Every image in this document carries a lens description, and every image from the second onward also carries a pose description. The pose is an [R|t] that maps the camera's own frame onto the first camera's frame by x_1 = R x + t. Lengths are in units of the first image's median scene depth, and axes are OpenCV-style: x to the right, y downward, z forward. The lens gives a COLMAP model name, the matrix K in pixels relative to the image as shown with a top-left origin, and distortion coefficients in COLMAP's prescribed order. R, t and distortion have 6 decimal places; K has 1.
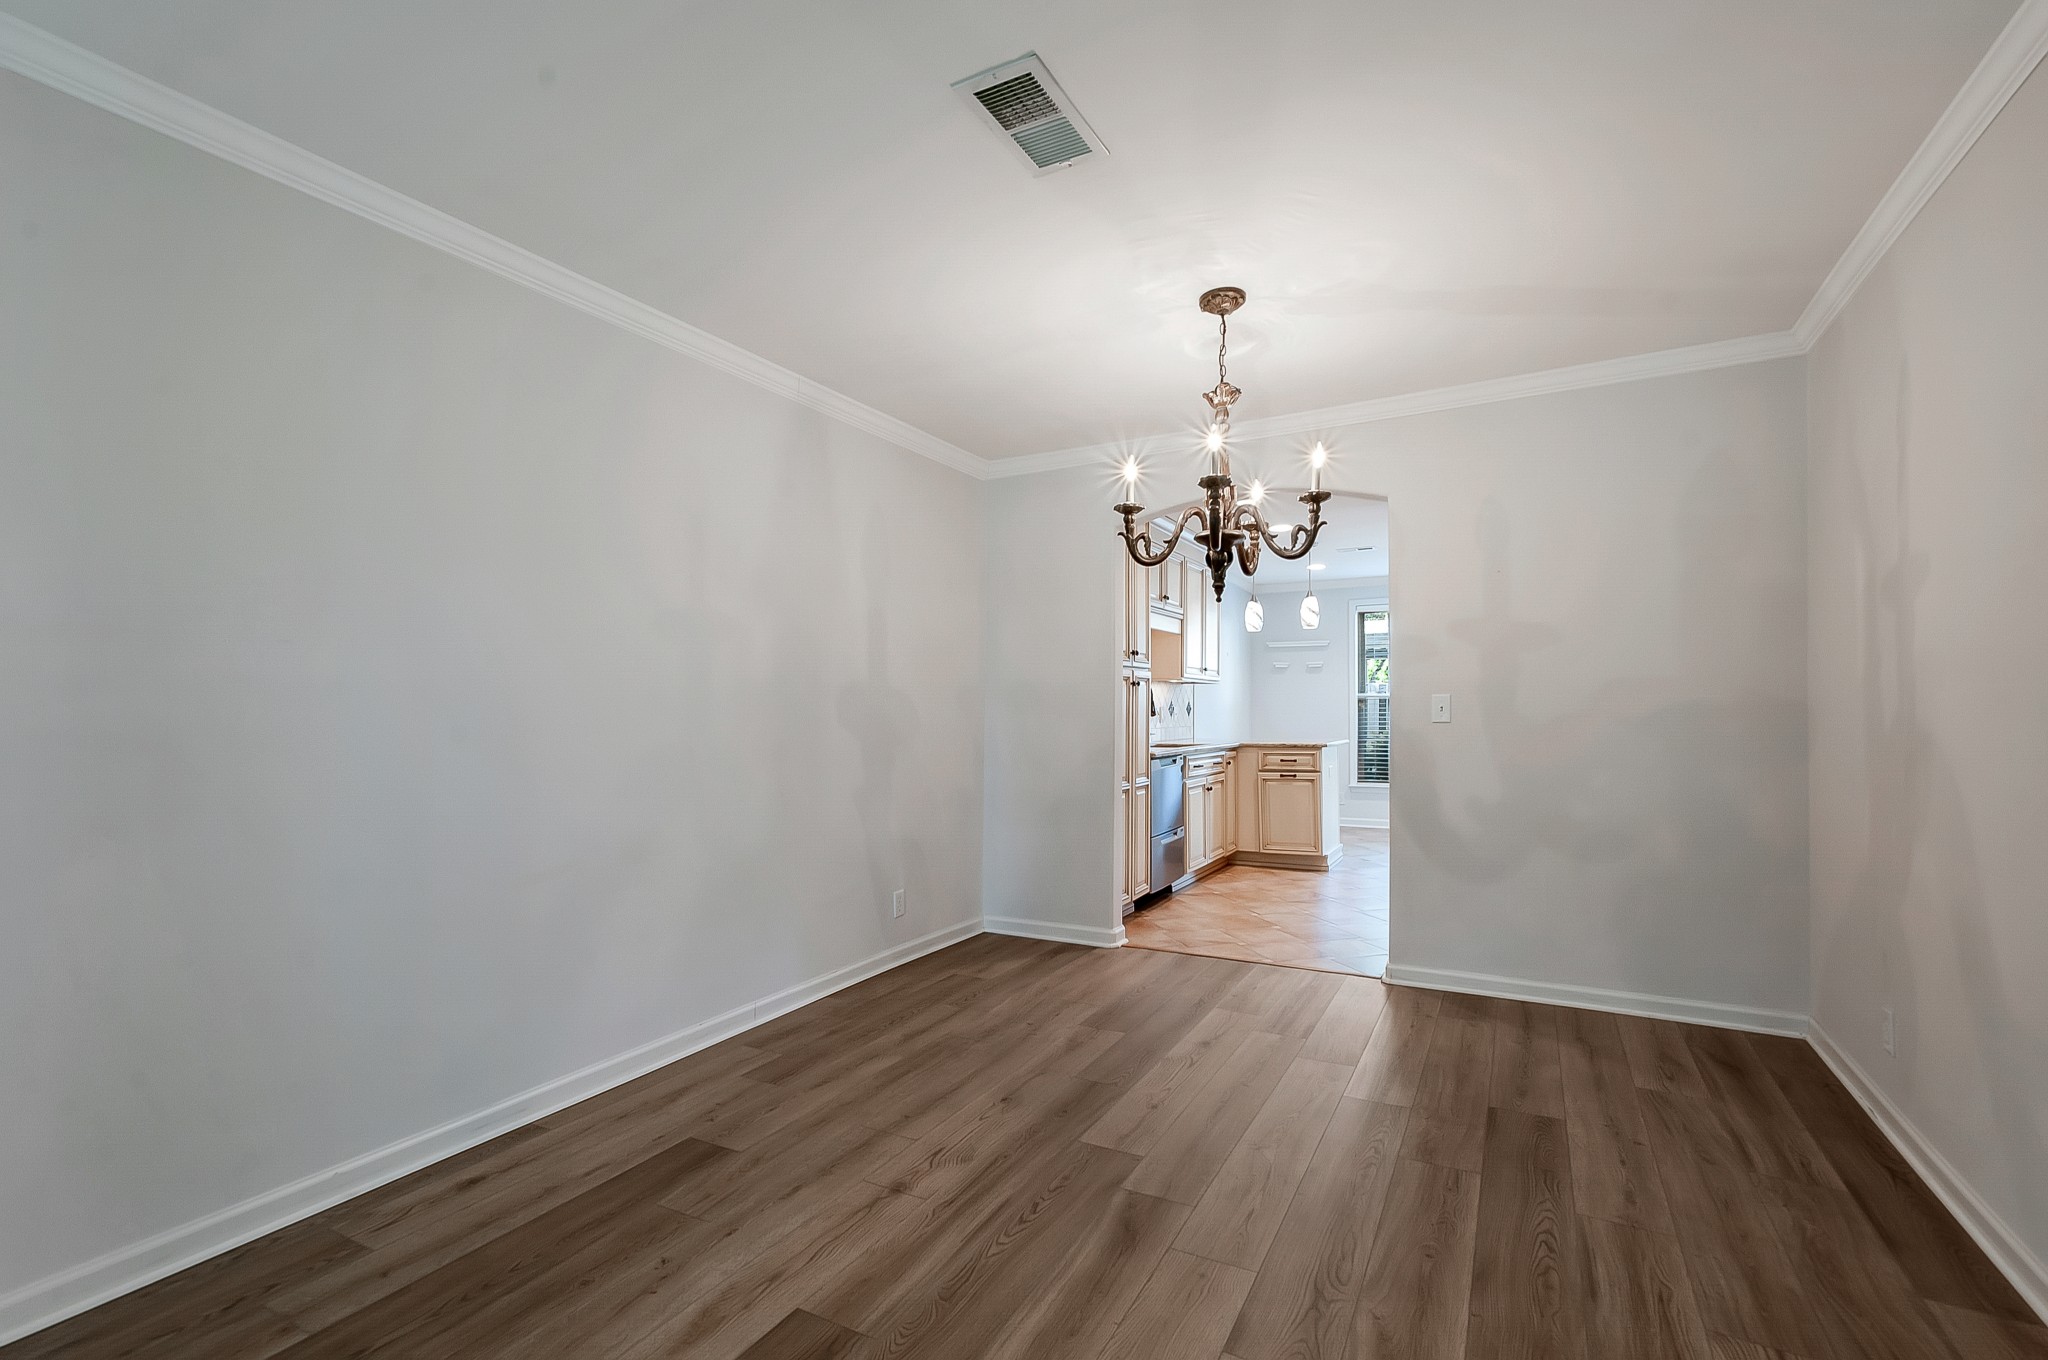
lens RADIAL K [[901.4, 0, 1039.6], [0, 901.4, 713.0], [0, 0, 1]] dist [0.018083, -0.009289]
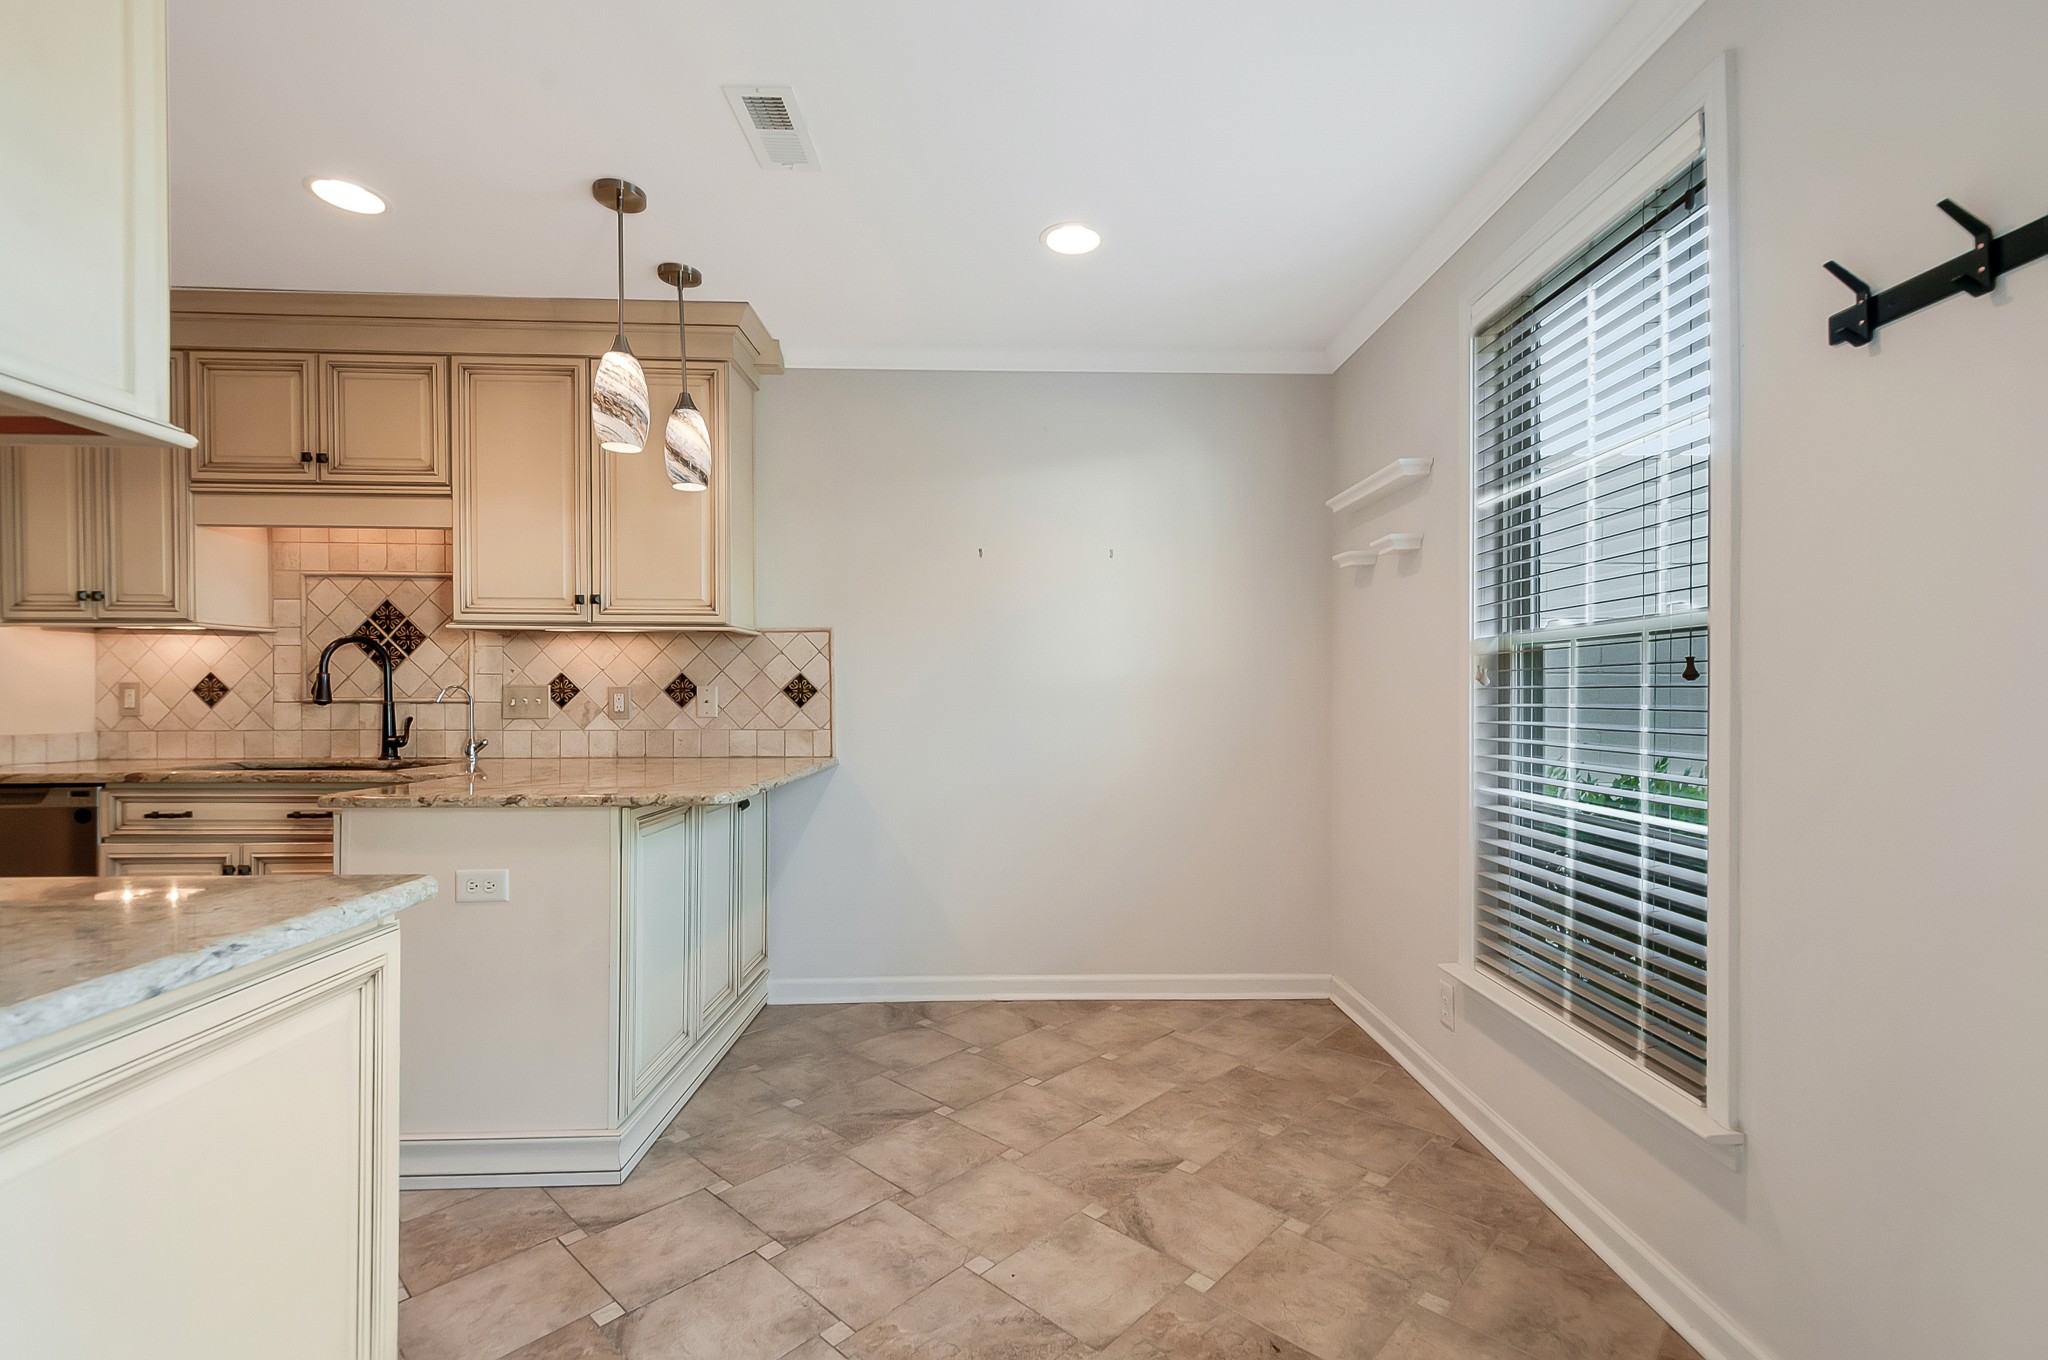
lens RADIAL K [[905.4, 0, 1035.0], [0, 905.4, 709.1], [0, 0, 1]] dist [0.024219, -0.005935]
pose [[0.492757, 0.015546, -0.870028, 0.798751], [-0.003392, 0.999867, 0.015945, -0.003037], [0.870160, -0.004906, 0.492744, 1.151988]]
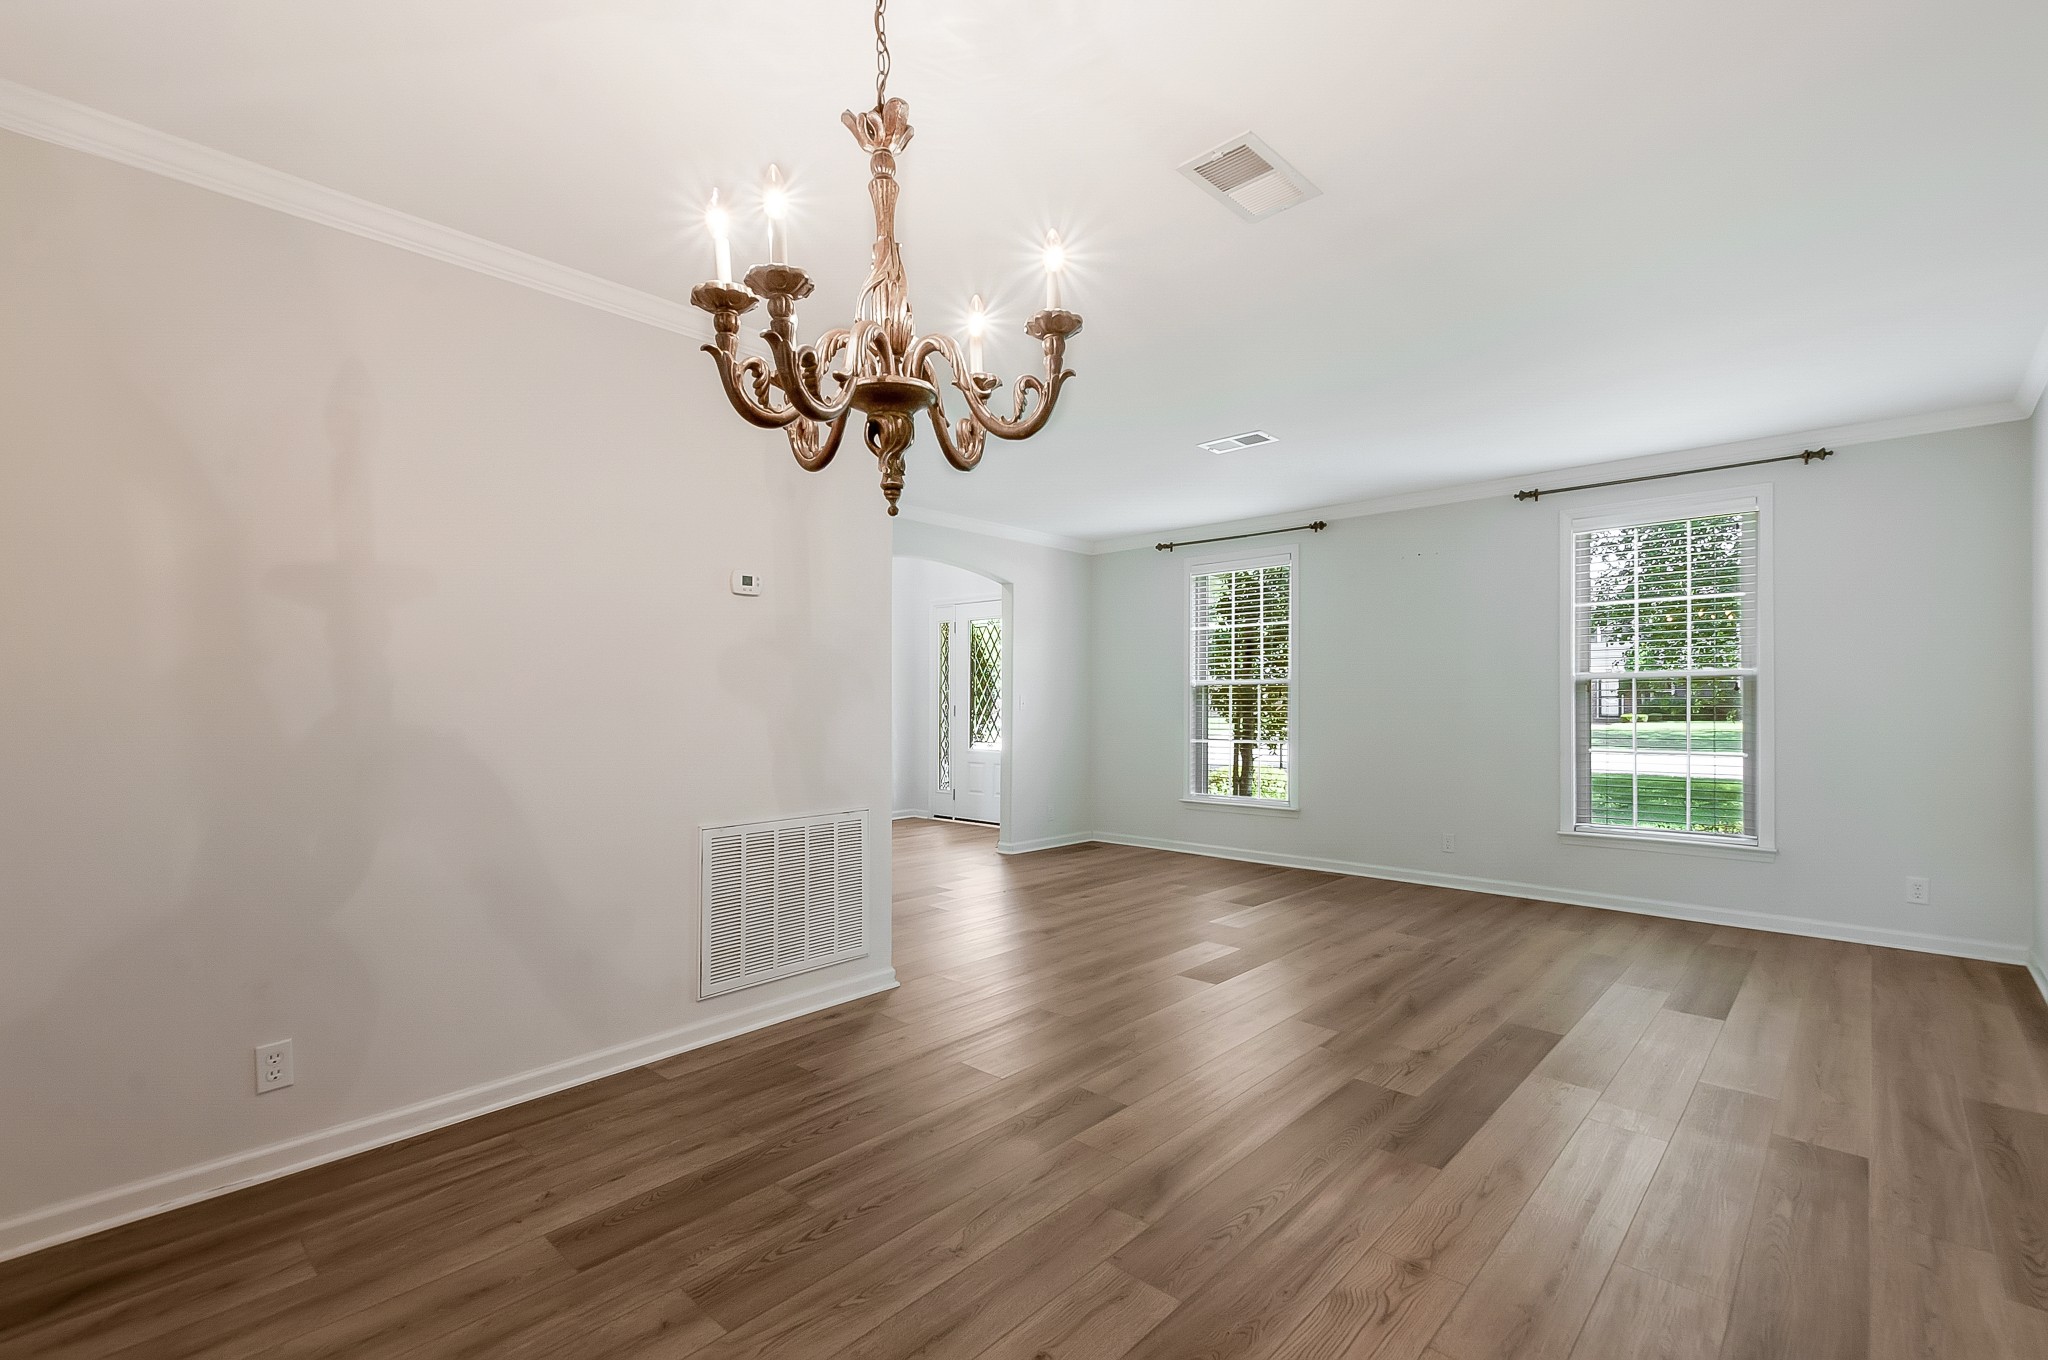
lens RADIAL K [[905.4, 0, 1035.0], [0, 905.4, 709.1], [0, 0, 1]] dist [0.024219, -0.005935]
pose [[-0.968010, 0.006640, 0.250822, -0.012015], [0.010273, 0.999860, 0.013177, -0.003296], [-0.250700, 0.015332, -0.967943, 0.704746]]
